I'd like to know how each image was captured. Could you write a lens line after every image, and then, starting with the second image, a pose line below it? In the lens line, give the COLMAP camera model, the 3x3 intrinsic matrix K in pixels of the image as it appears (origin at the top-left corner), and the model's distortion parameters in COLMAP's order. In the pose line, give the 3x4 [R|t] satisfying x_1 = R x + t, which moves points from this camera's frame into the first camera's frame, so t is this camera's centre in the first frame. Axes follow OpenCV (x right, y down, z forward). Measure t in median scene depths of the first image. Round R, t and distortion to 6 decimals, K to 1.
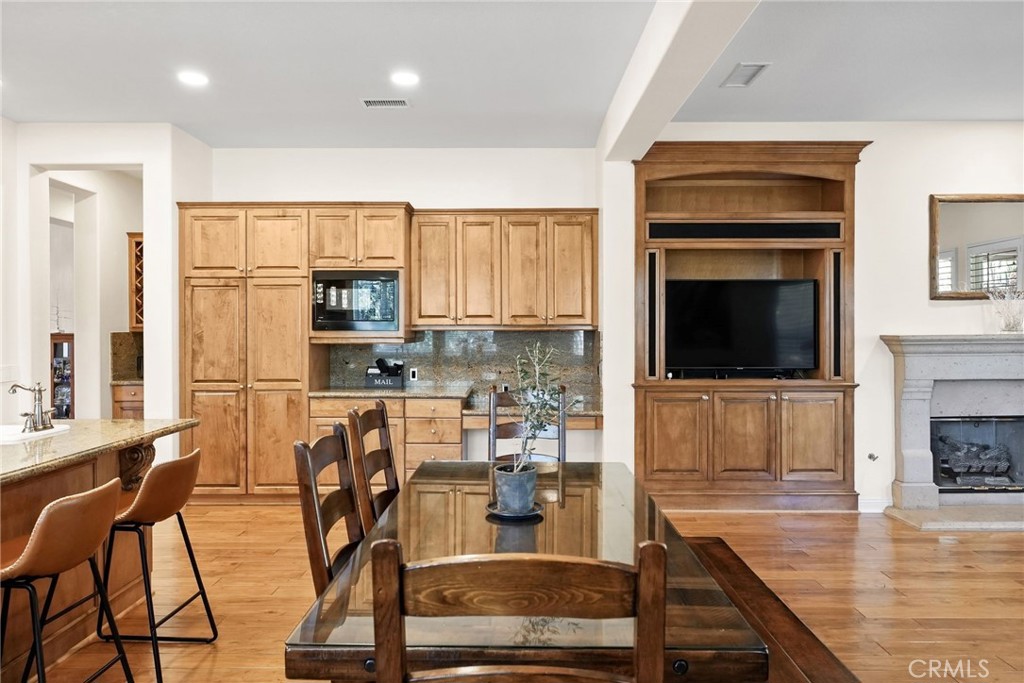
lens RADIAL K [[676.7, 0, 506.6], [0, 676.7, 338.3], [0, 0, 1]] dist [0.001546, -0.001460]
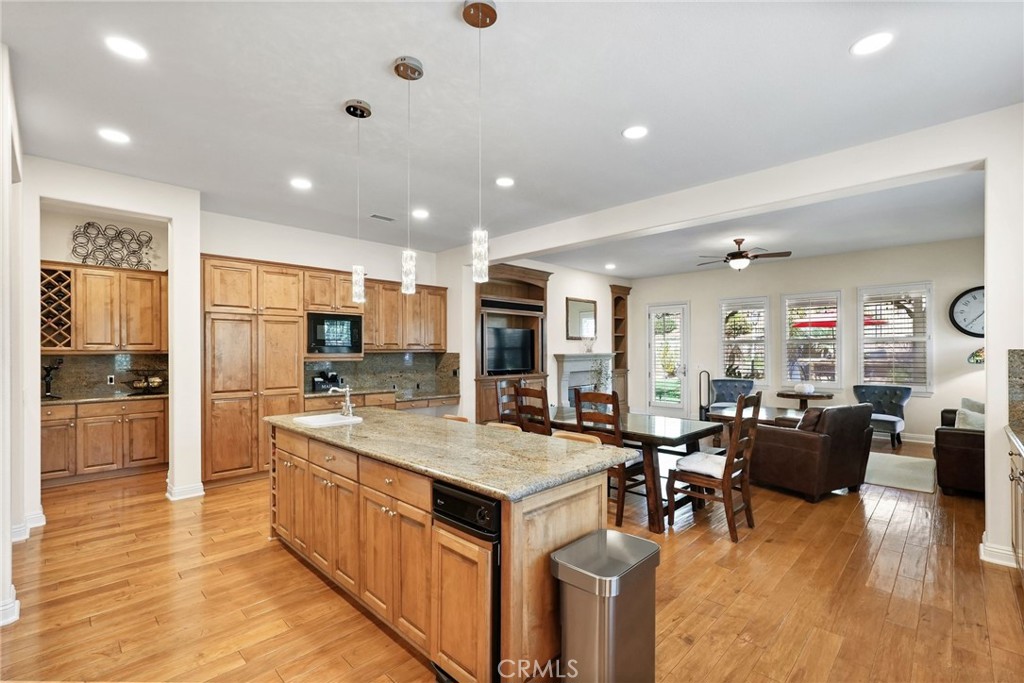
lens RADIAL K [[461.3, 0, 509.7], [0, 461.3, 349.8], [0, 0, 1]] dist [-0.005207, 0.005943]
pose [[0.702460, 0.001540, 0.711722, -0.692319], [0.009232, 0.999894, -0.011275, -0.002660], [-0.711663, 0.014491, 0.702371, -0.025498]]
